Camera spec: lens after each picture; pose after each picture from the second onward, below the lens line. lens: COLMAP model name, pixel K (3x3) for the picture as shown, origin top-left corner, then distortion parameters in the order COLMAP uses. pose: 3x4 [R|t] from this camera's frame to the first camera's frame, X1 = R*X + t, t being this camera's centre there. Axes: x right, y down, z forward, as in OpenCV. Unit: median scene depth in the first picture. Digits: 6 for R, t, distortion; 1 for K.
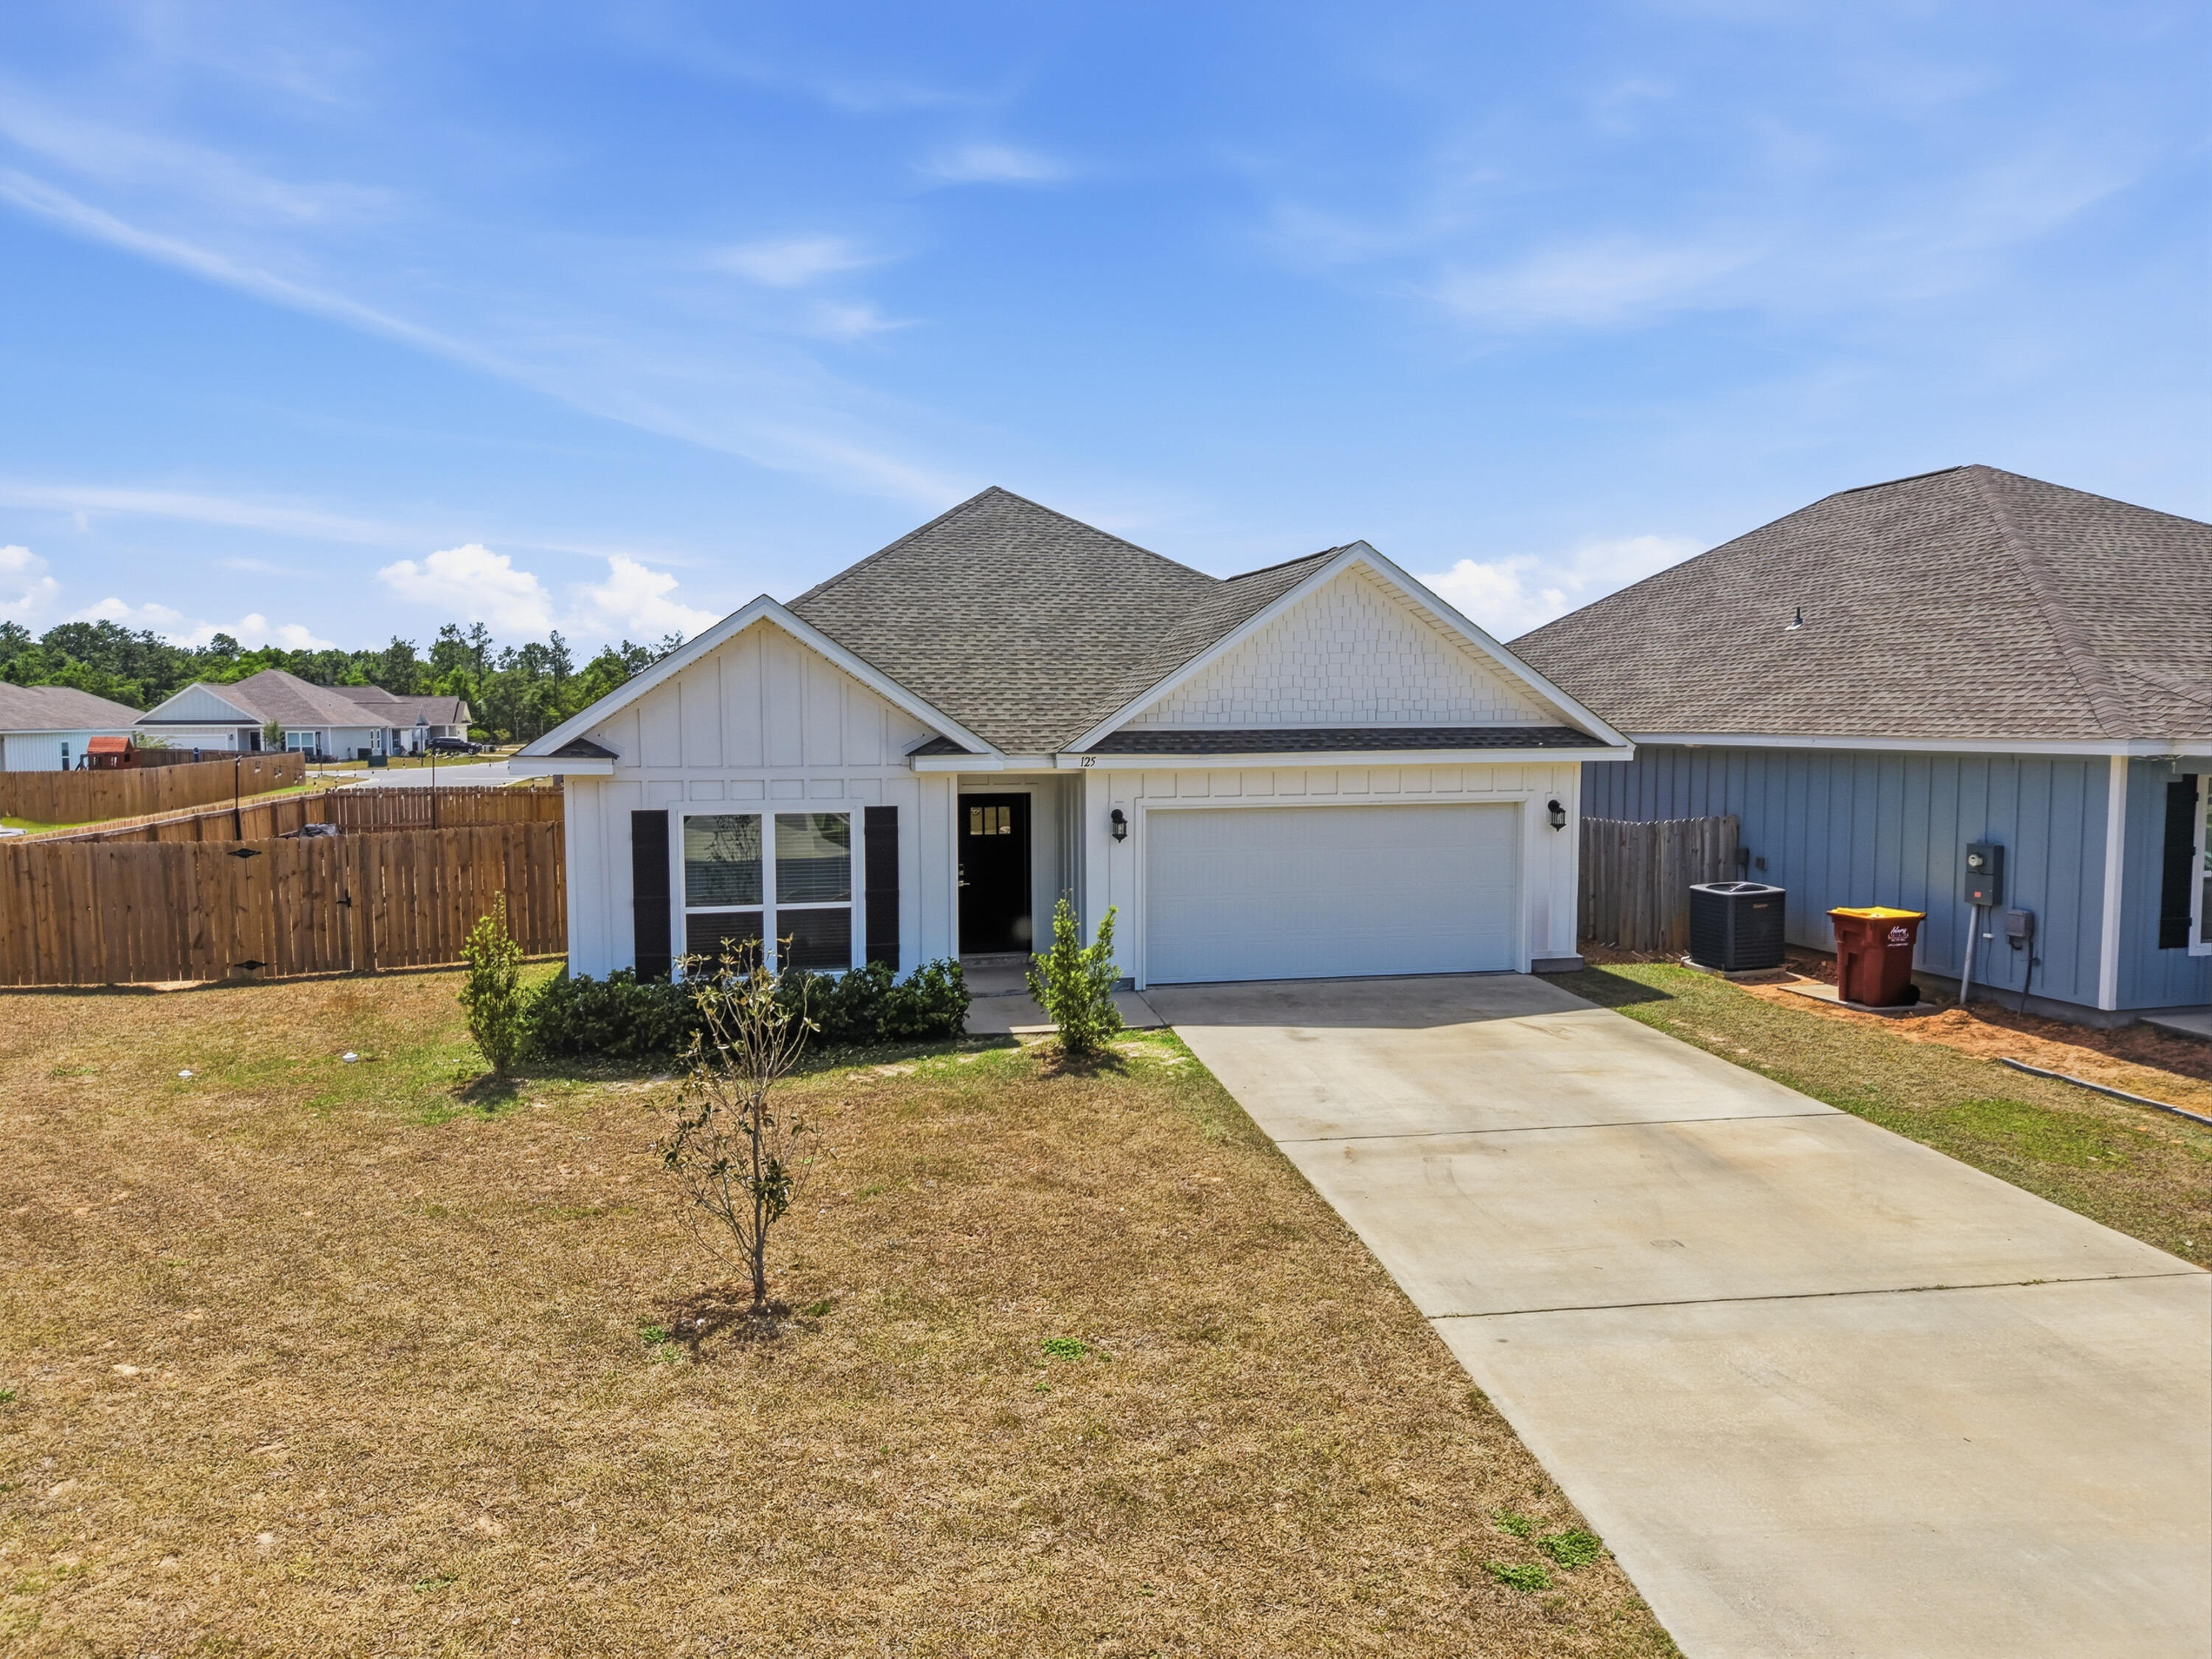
lens RADIAL K [[1483.1, 0, 1106.0], [0, 1483.1, 829.5], [0, 0, 1]] dist [0.023939, -0.031950]
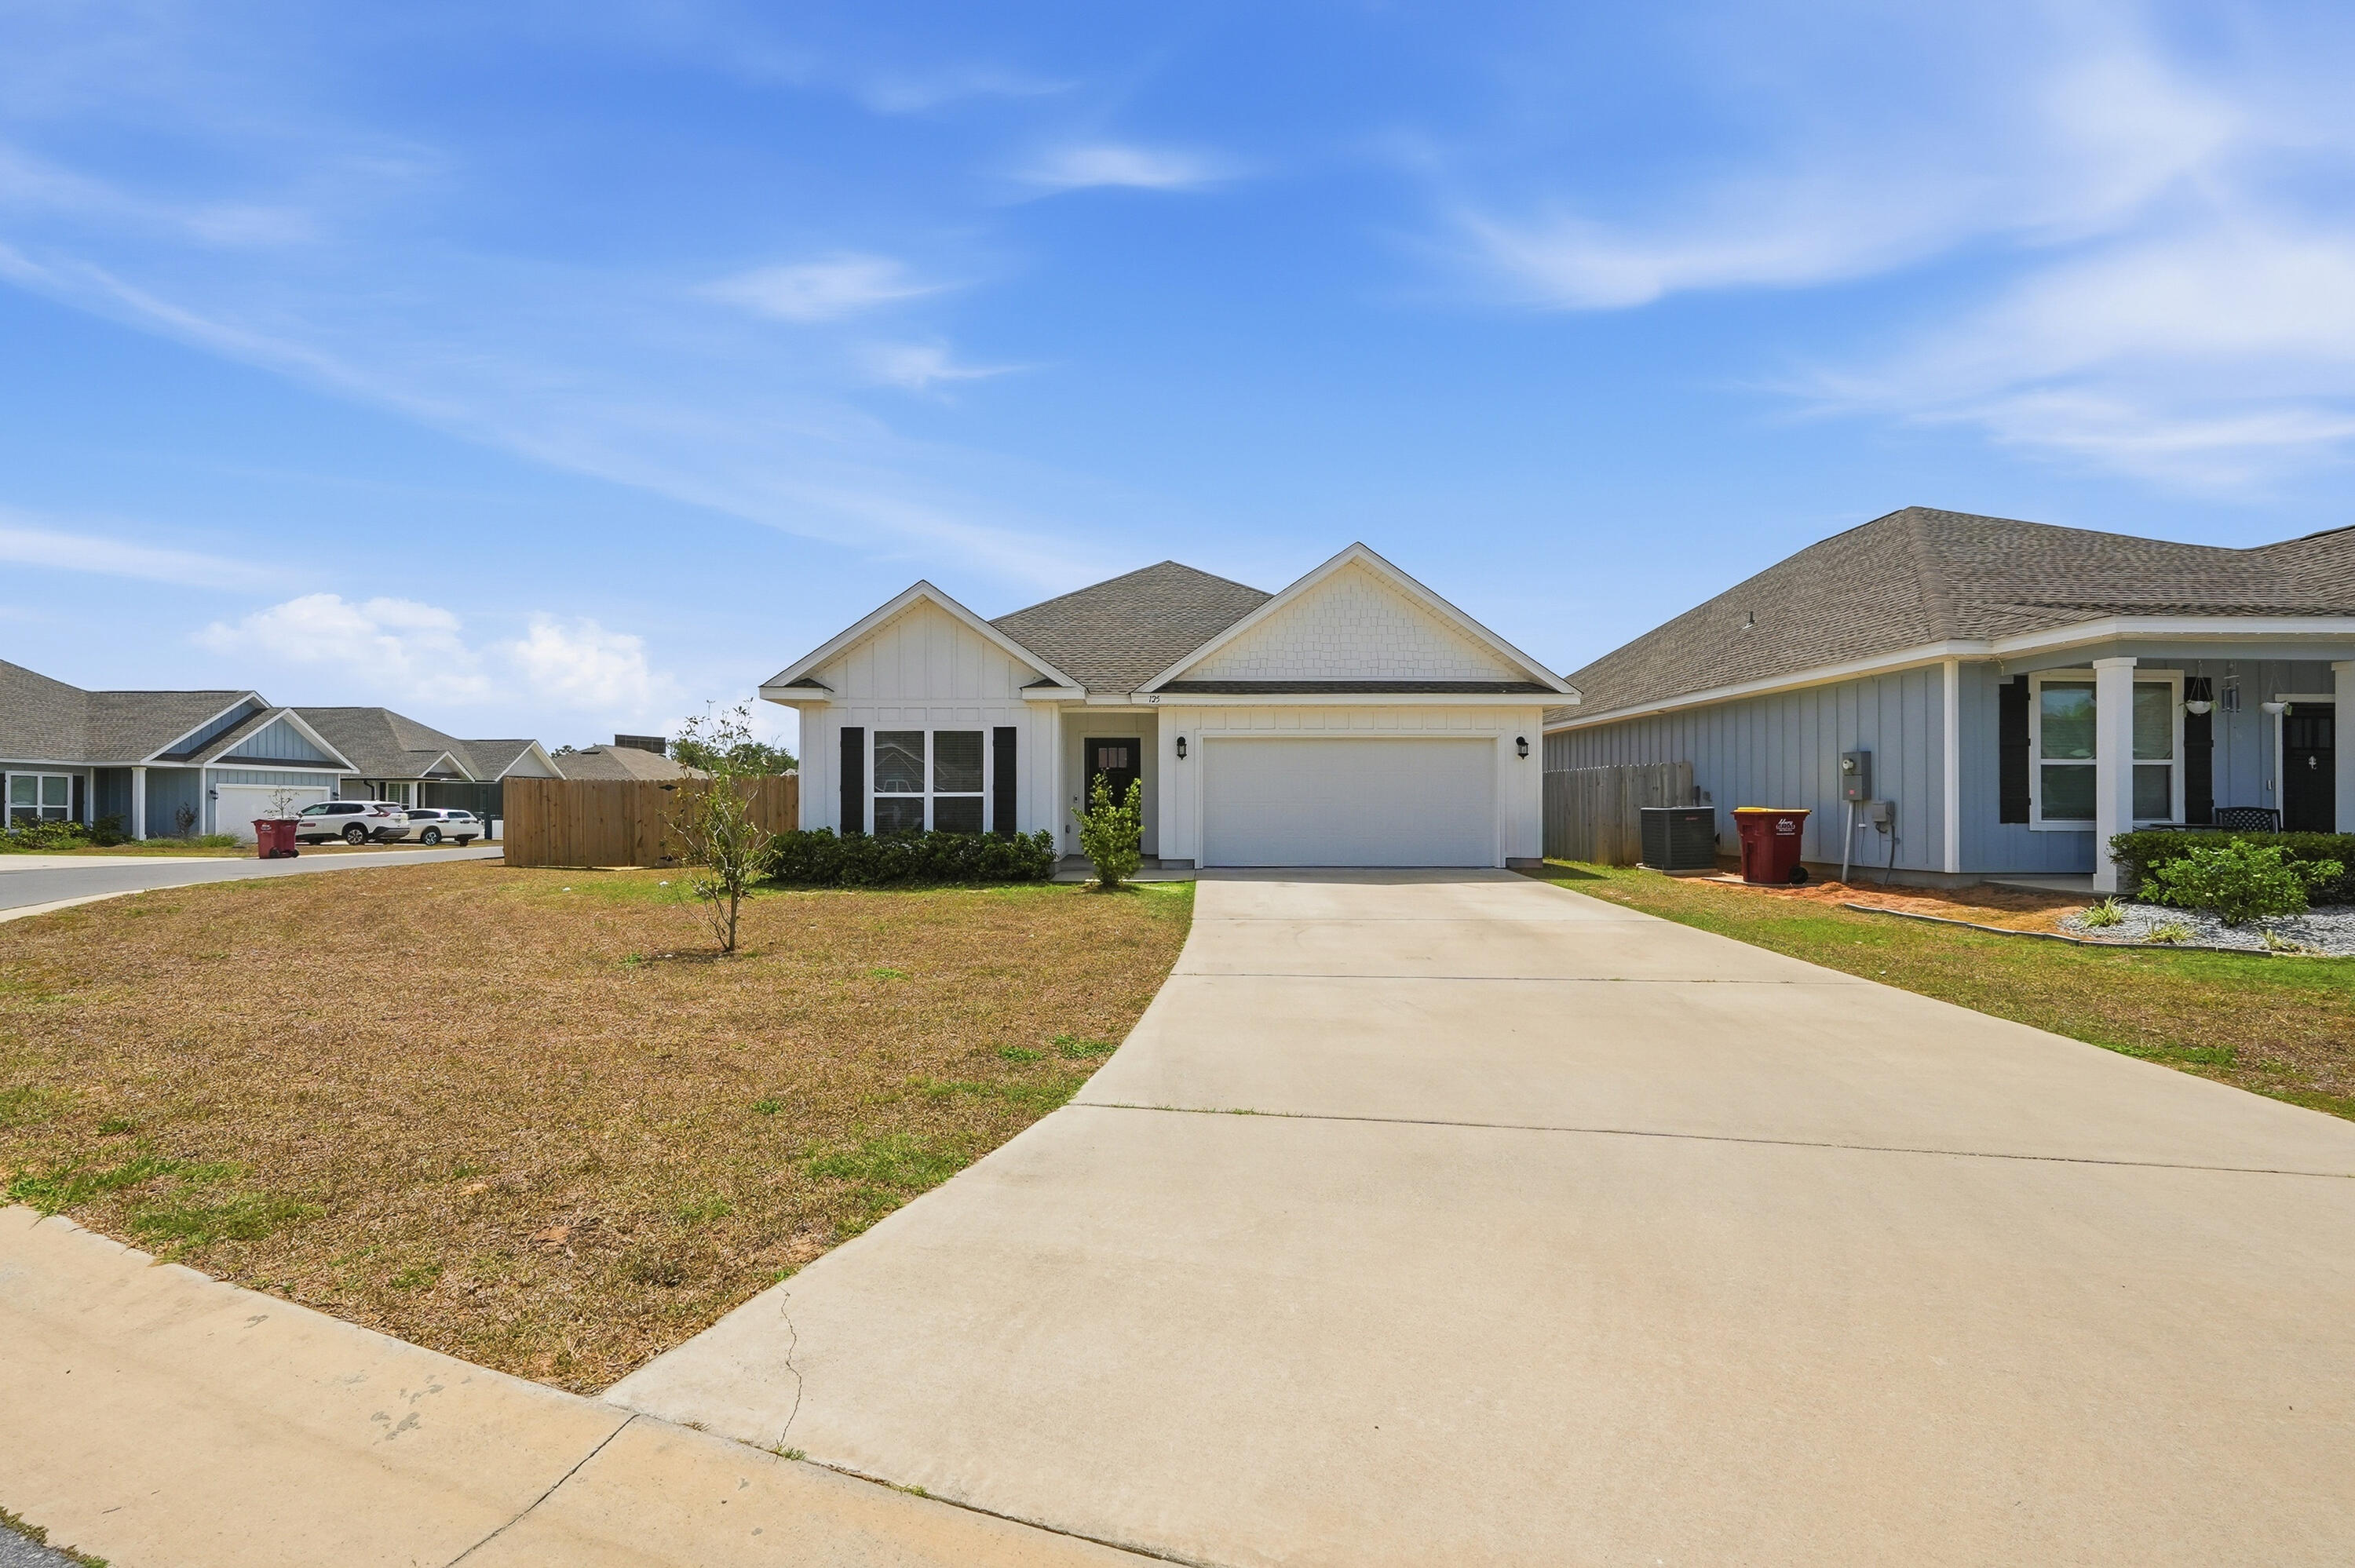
lens RADIAL K [[1015.5, 0, 1183.1], [0, 1015.5, 806.5], [0, 0, 1]] dist [-0.035453, 0.032973]
pose [[0.979631, 0.001342, -0.200803, 0.216485], [-0.017047, 0.996923, -0.076506, 0.134489], [0.200082, 0.078371, 0.976640, 0.074042]]
